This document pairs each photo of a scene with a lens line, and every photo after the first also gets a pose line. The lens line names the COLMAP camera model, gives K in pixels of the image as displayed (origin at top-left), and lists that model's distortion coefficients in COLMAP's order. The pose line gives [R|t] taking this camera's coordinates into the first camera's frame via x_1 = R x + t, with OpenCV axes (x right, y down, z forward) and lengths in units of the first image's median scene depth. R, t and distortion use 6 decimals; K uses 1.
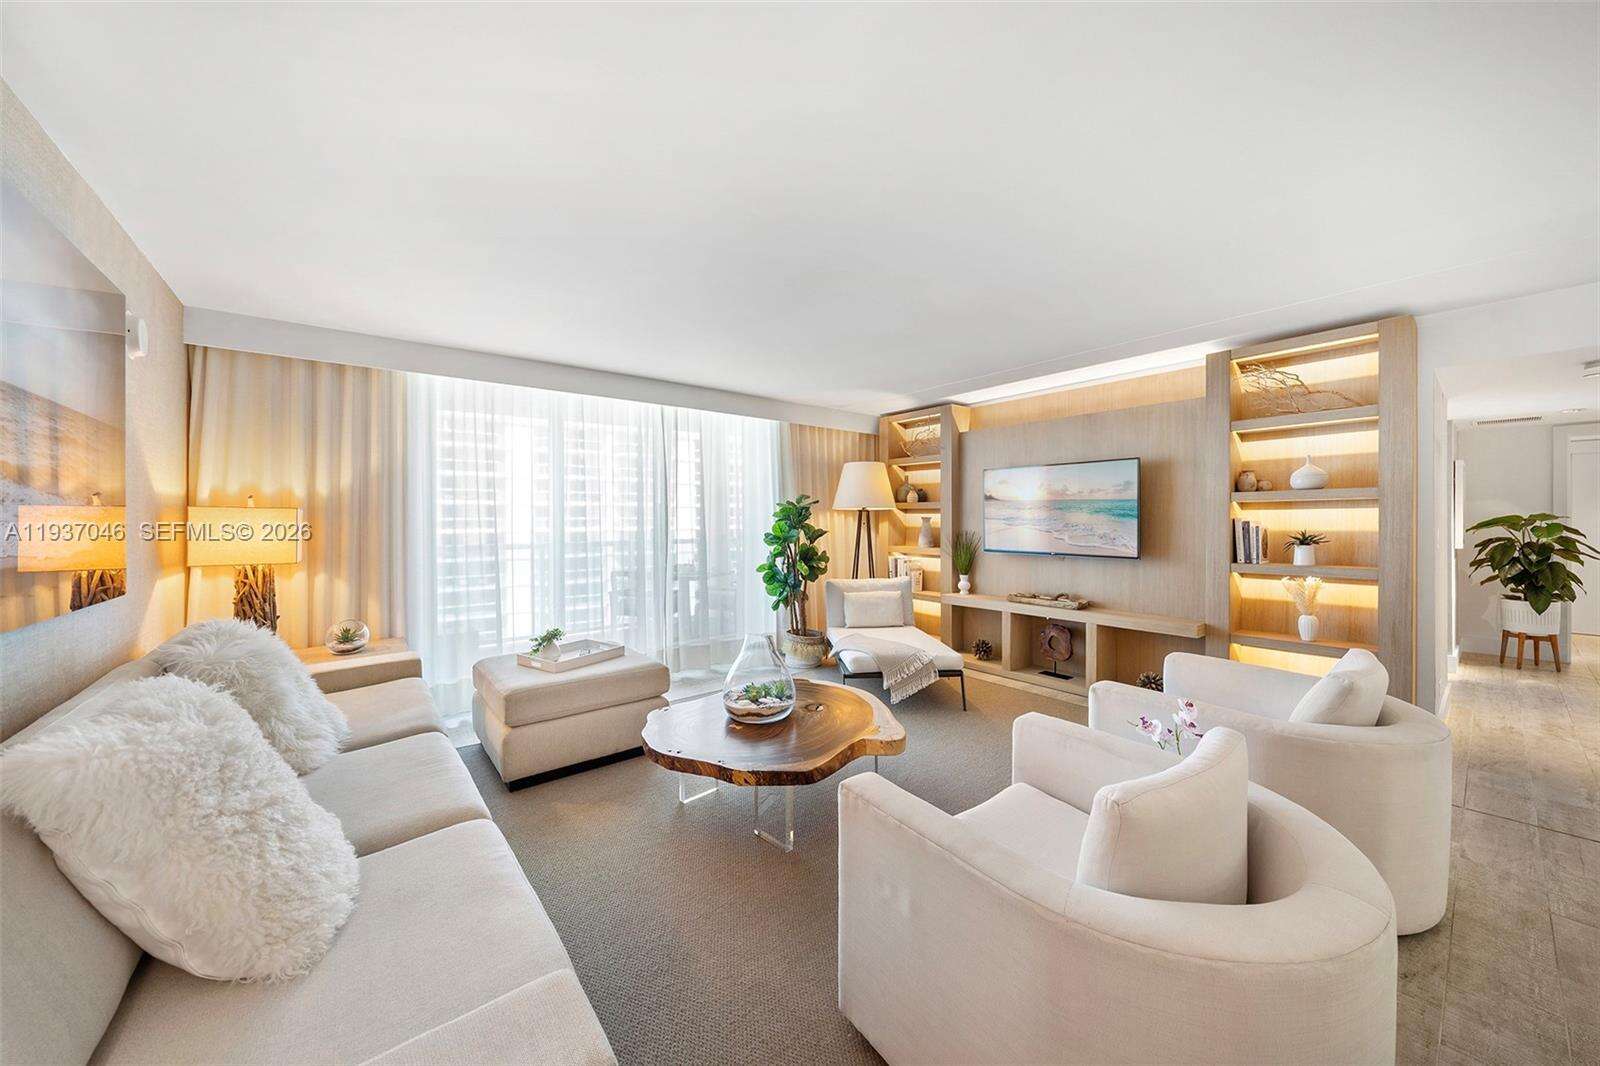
lens RADIAL K [[554.6, 0, 800.2], [0, 554.6, 520.7], [0, 0, 1]] dist [-0.000932, -0.000120]
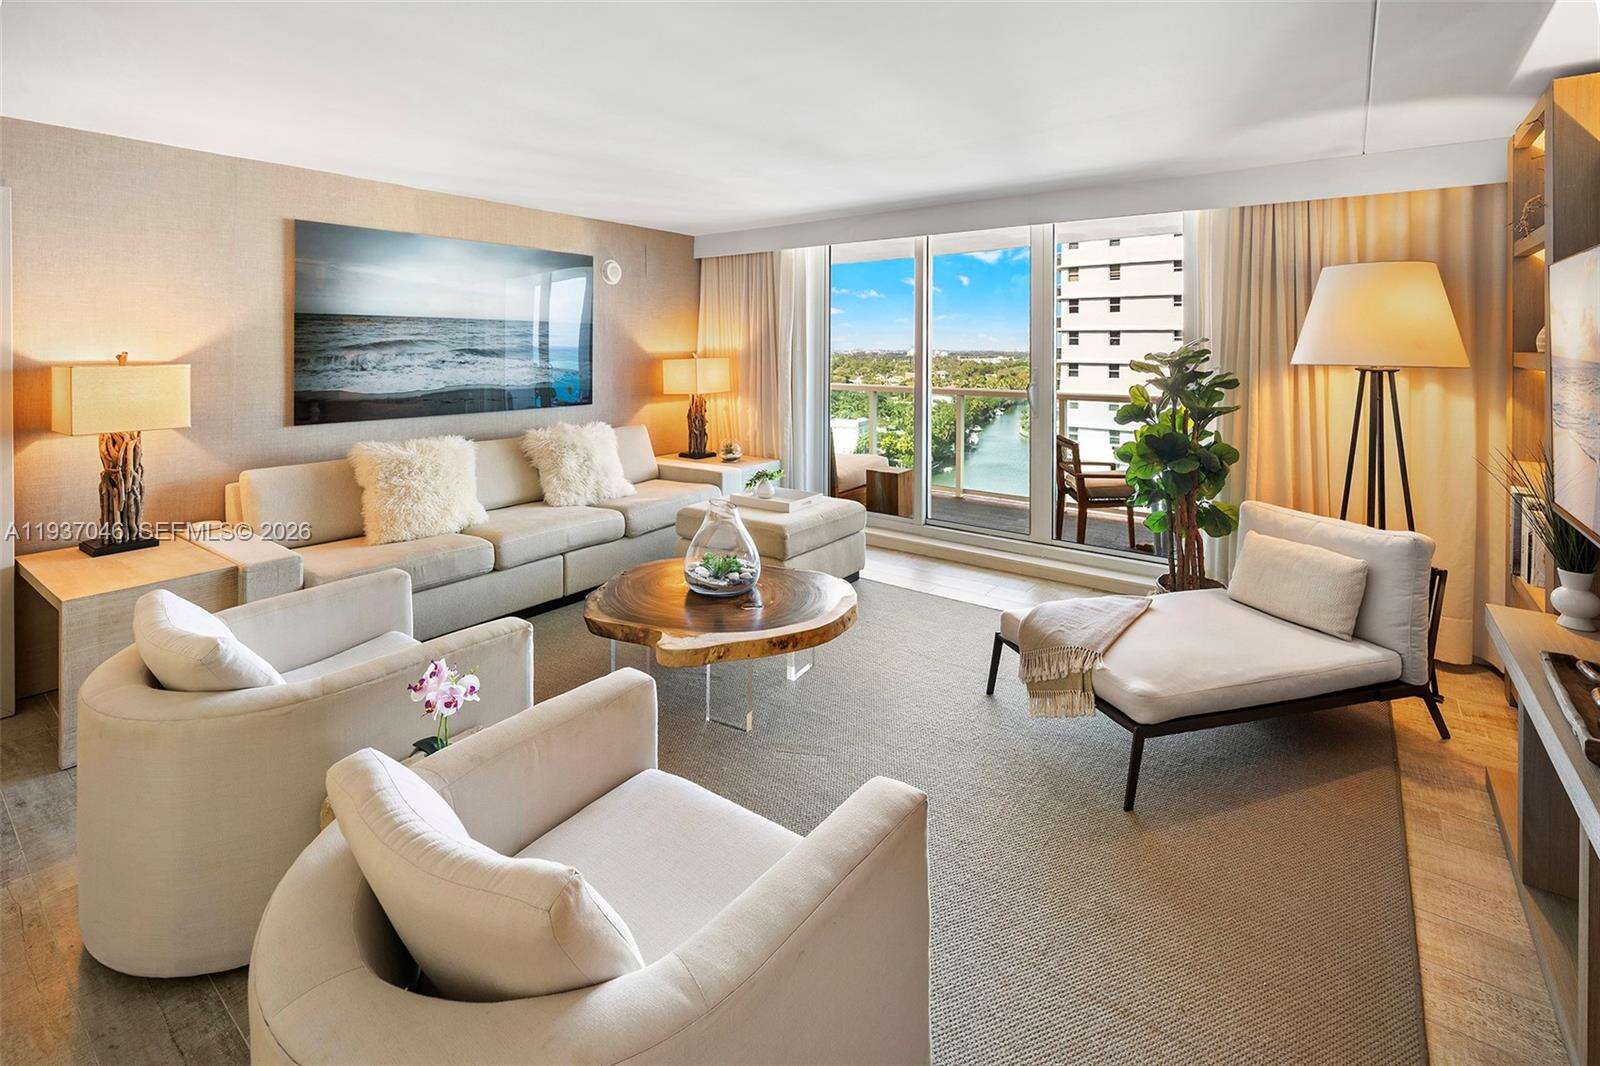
lens RADIAL K [[662.6, 0, 799.4], [0, 662.6, 526.5], [0, 0, 1]] dist [0.001907, 0.000971]
pose [[0.255063, 0.258363, -0.931768, 0.826771], [-0.008633, 0.964211, 0.264996, -0.060011], [0.966886, -0.059547, 0.248165, 0.605641]]
